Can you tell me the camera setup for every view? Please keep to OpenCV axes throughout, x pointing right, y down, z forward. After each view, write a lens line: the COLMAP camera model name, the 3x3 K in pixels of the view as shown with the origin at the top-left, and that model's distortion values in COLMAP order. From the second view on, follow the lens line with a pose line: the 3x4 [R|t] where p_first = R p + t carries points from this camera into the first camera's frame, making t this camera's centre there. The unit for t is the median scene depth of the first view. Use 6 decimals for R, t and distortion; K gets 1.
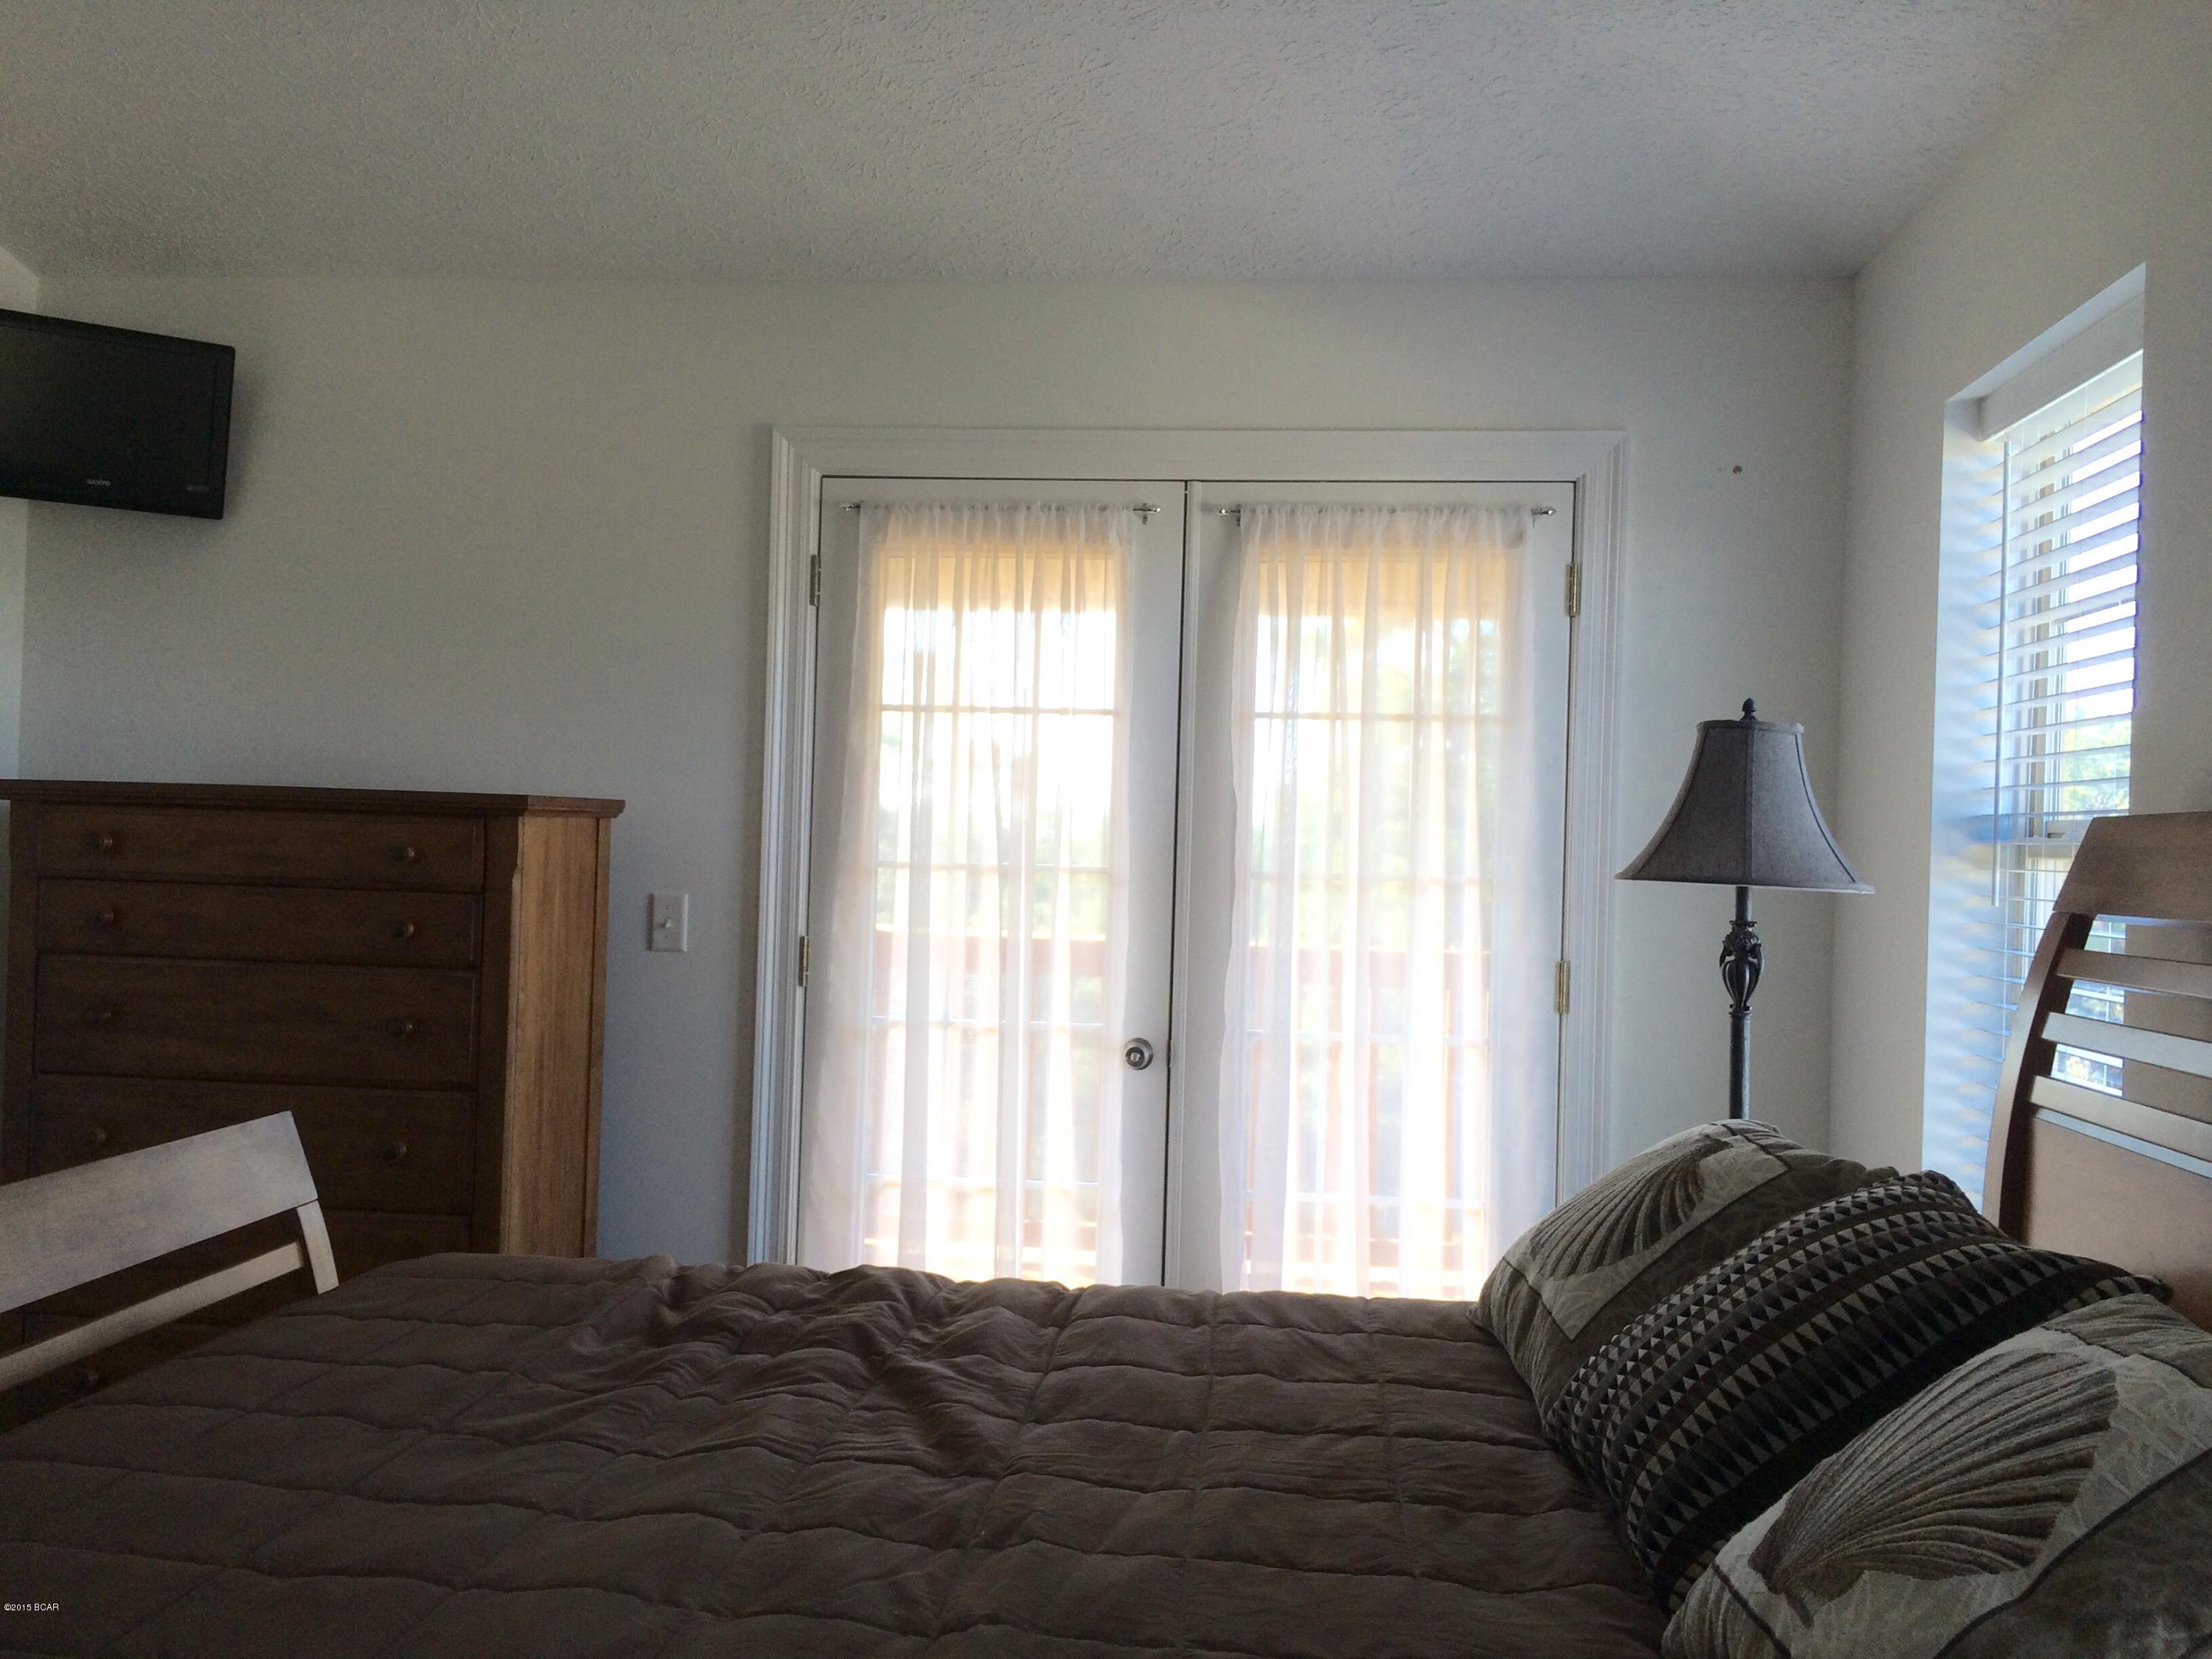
lens RADIAL K [[1889.1, 0, 1095.6], [0, 1889.1, 836.6], [0, 0, 1]] dist [0.100133, -0.141936]
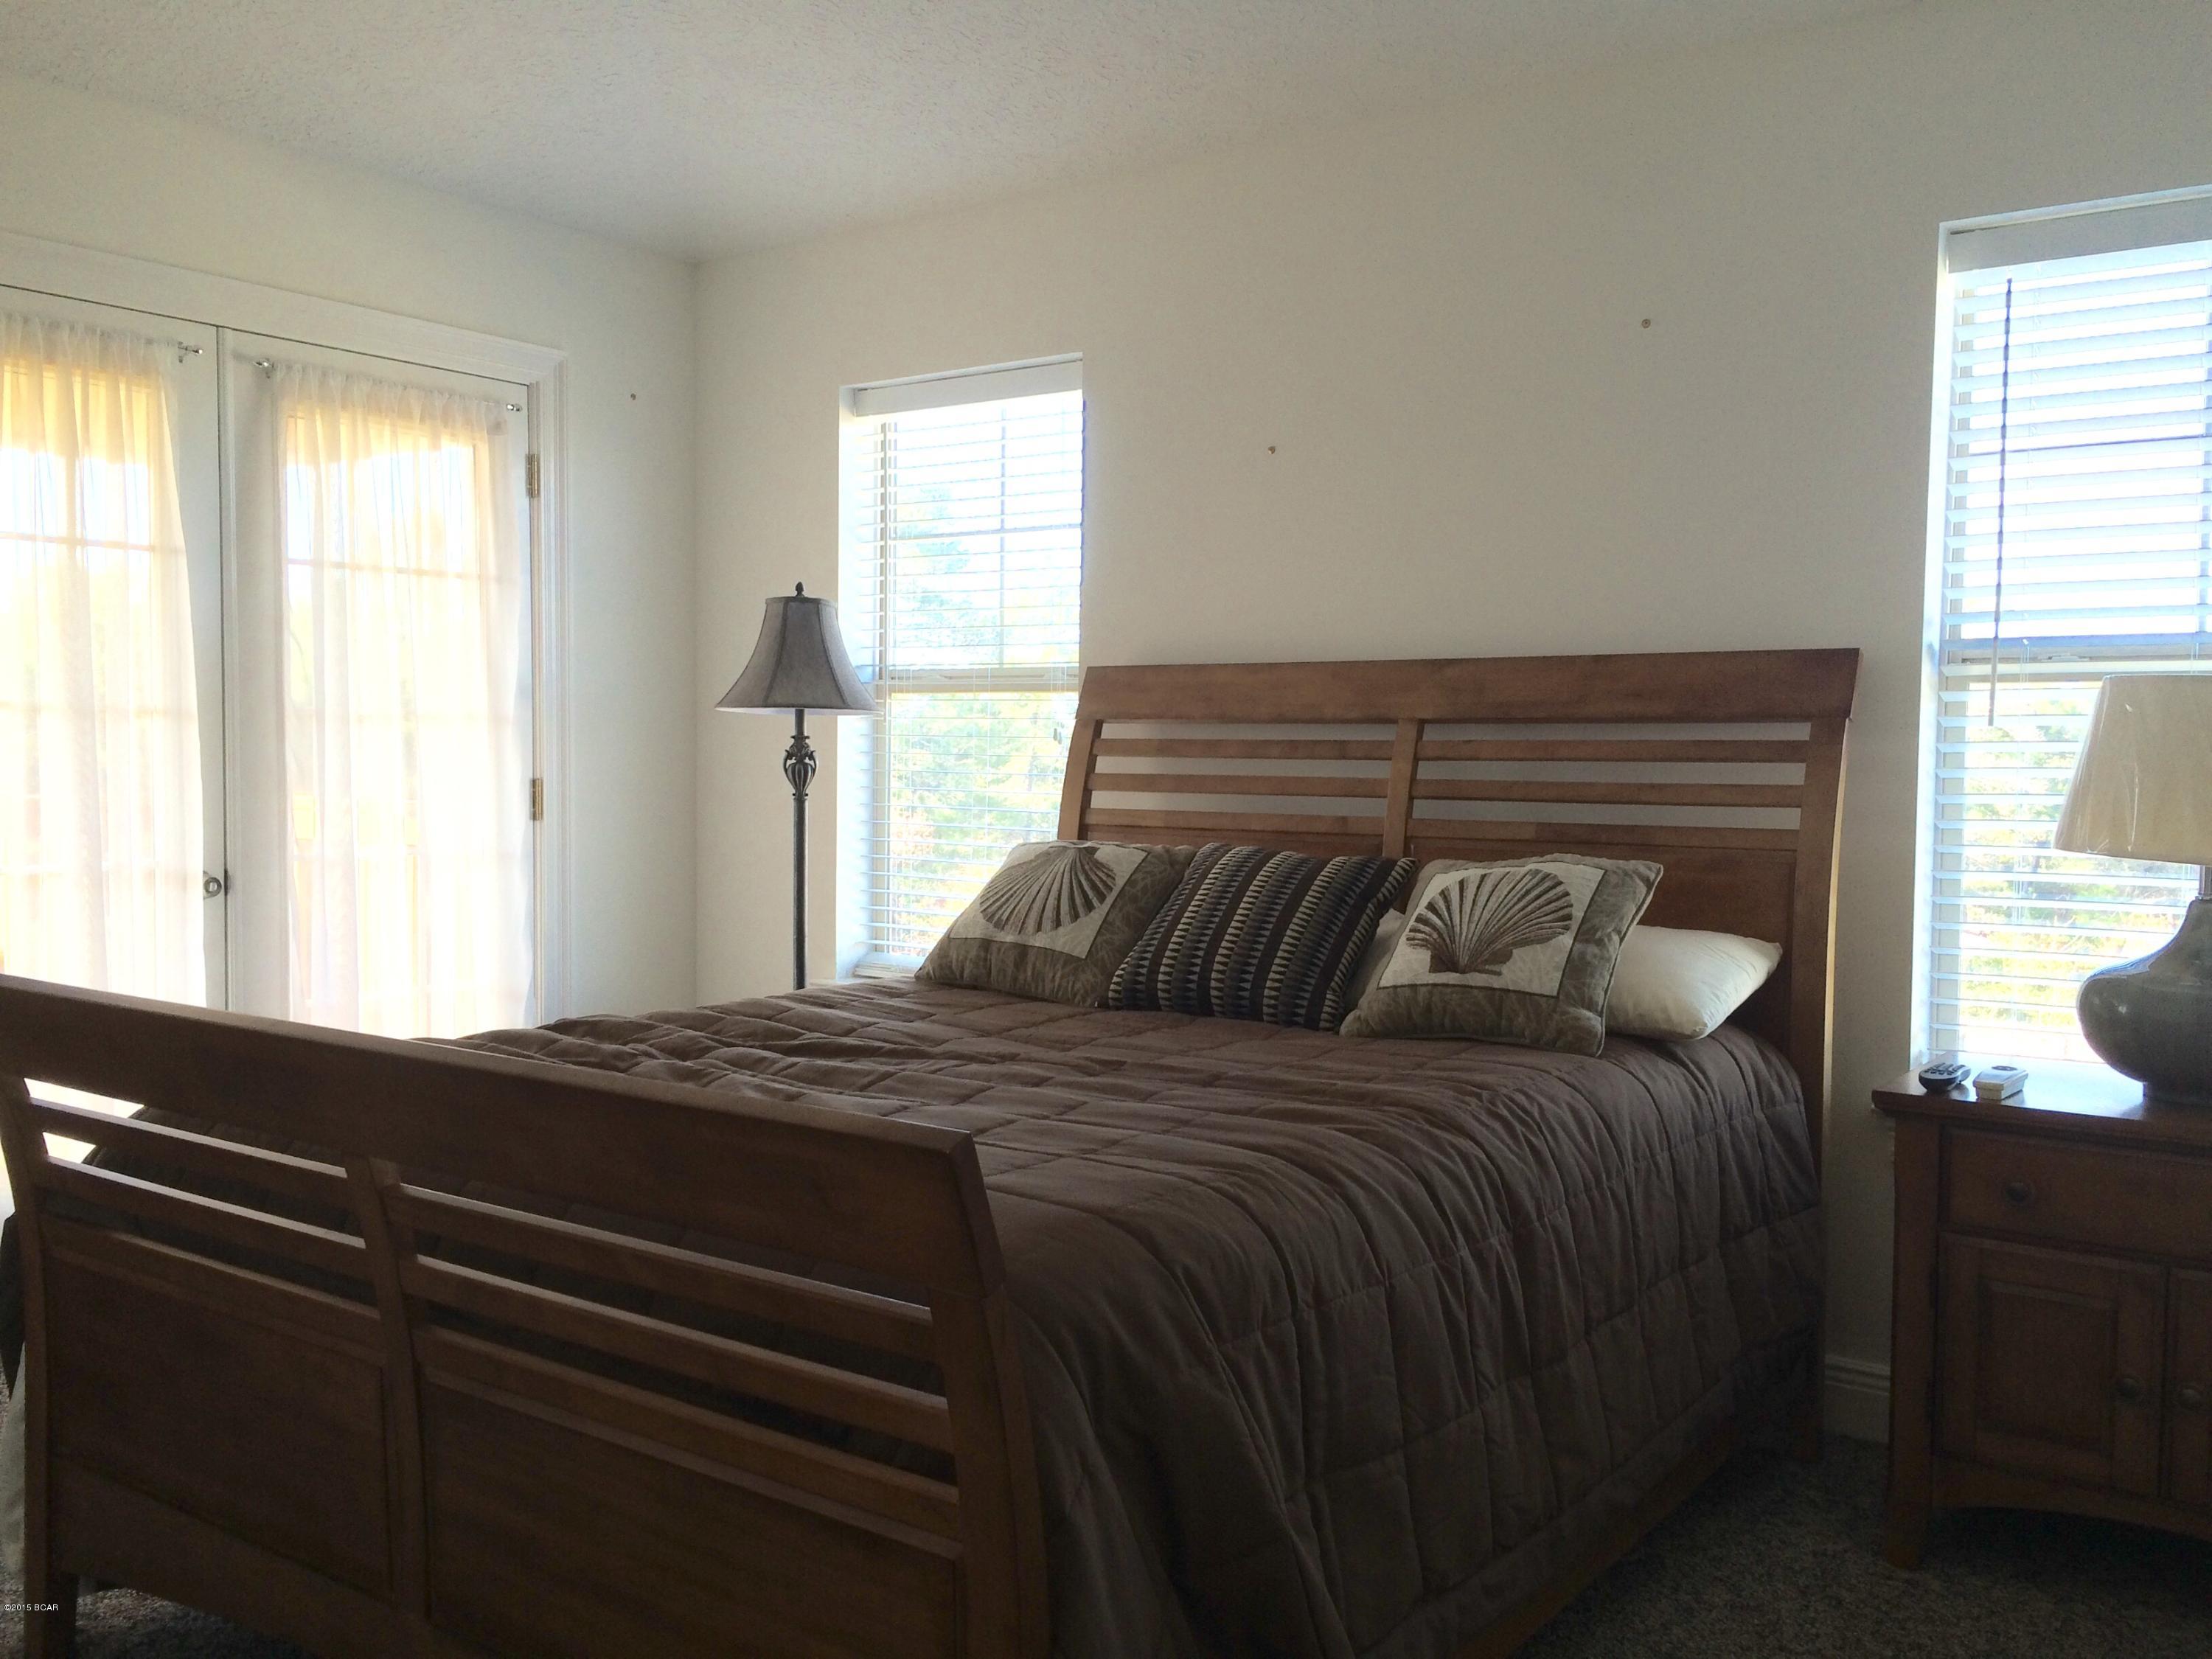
lens RADIAL K [[1889.1, 0, 1095.6], [0, 1889.1, 836.6], [0, 0, 1]] dist [0.100133, -0.141936]
pose [[0.512709, -0.065229, 0.856081, -0.633916], [-0.001180, 0.997055, 0.076677, 0.007944], [-0.858562, -0.040324, 0.511122, 0.048747]]
